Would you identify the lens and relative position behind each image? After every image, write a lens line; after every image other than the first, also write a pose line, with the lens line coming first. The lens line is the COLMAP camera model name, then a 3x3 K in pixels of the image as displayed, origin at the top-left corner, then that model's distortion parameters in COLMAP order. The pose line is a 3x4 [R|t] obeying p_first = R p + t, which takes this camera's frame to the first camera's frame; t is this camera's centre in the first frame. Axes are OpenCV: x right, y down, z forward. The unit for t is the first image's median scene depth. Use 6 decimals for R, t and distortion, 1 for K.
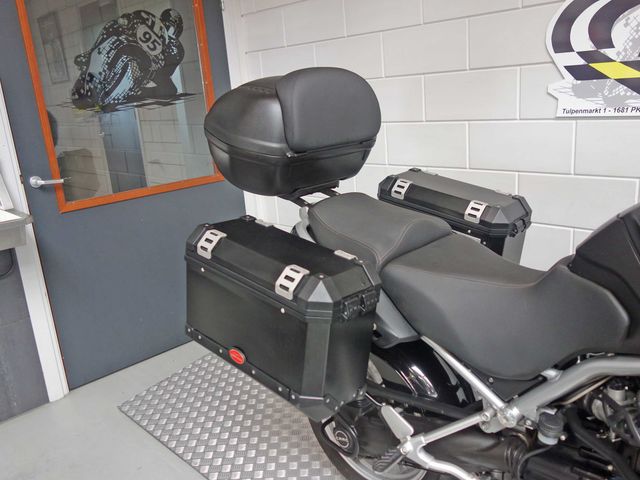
lens RADIAL K [[564.9, 0, 320.0], [0, 564.9, 240.0], [0, 0, 1]] dist [0.009706, -0.004555]
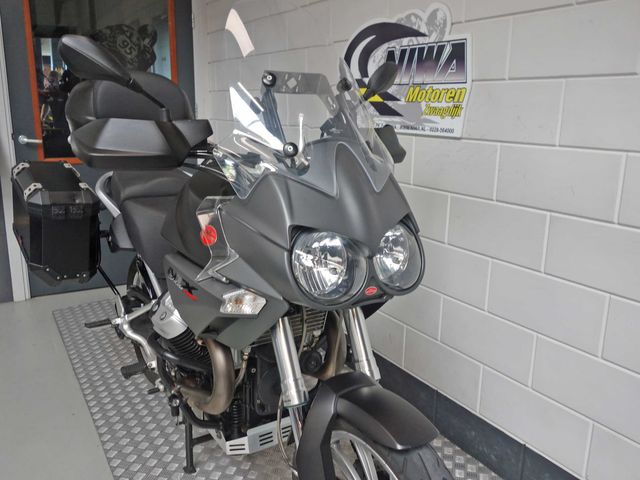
lens RADIAL K [[564.9, 0, 320.0], [0, 564.9, 240.0], [0, 0, 1]] dist [0.009706, -0.004555]
pose [[0.968886, 0.145144, -0.200483, 0.751229], [-0.150991, 0.988435, -0.014103, 0.072827], [0.196117, 0.043935, 0.979596, -0.307036]]
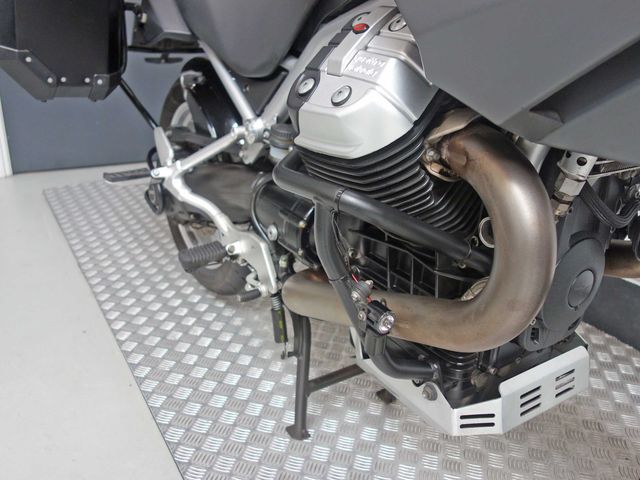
lens RADIAL K [[564.9, 0, 320.0], [0, 564.9, 240.0], [0, 0, 1]] dist [0.009706, -0.004555]
pose [[0.967863, 0.192870, -0.161377, 0.422136], [-0.173516, 0.976661, 0.126591, 0.251464], [0.182026, -0.094521, 0.978740, 0.167979]]
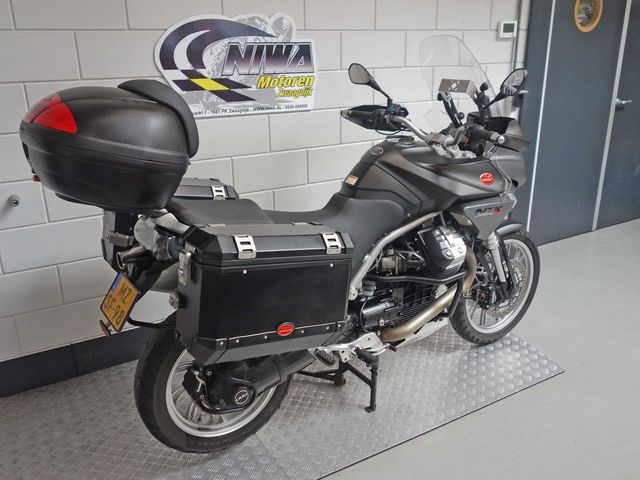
lens RADIAL K [[564.9, 0, 320.0], [0, 564.9, 240.0], [0, 0, 1]] dist [0.009706, -0.004555]
pose [[0.233418, -0.248608, 0.940059, -0.886737], [0.250795, 0.949447, 0.188818, -0.130283], [-0.939477, 0.191688, 0.283968, 0.420447]]
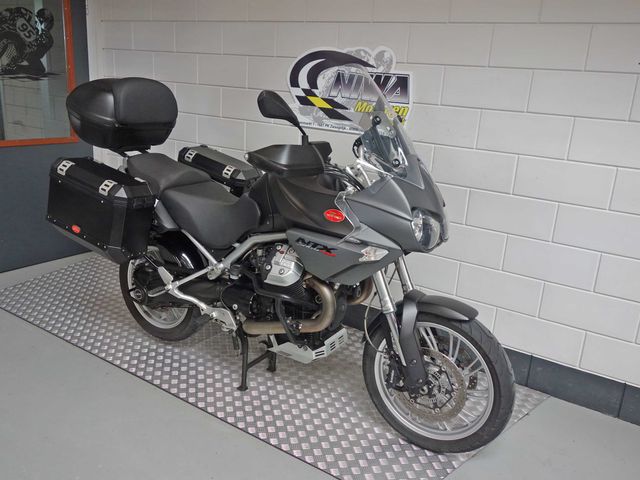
lens RADIAL K [[564.9, 0, 320.0], [0, 564.9, 240.0], [0, 0, 1]] dist [0.009706, -0.004555]
pose [[0.968342, 0.076747, 0.237539, 0.144444], [-0.079787, 0.996807, 0.003198, 0.129133], [-0.236535, -0.022049, 0.971373, -0.756209]]
